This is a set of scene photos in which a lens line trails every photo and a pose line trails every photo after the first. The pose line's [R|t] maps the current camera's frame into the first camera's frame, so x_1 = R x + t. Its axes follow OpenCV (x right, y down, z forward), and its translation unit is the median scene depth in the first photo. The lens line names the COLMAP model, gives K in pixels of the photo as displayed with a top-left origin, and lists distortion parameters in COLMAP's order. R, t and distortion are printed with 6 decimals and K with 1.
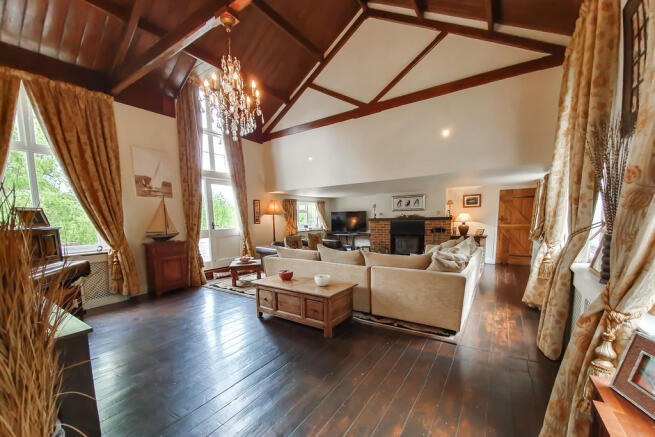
lens RADIAL K [[252.0, 0, 327.5], [0, 252.0, 218.5], [0, 0, 1]] dist [0.000599, -0.000057]
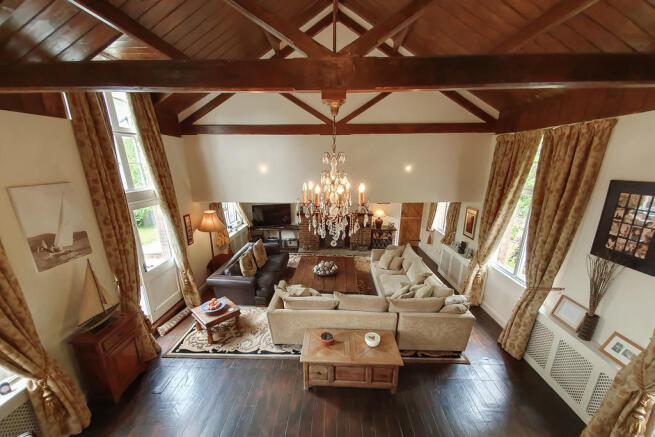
lens RADIAL K [[247.7, 0, 327.5], [0, 247.7, 218.5], [0, 0, 1]] dist [0.037224, -0.013474]
pose [[0.858636, -0.090672, 0.504502, -0.444074], [-0.002843, 0.983373, 0.181577, -0.306620], [-0.512578, -0.157342, 0.844101, 0.168471]]
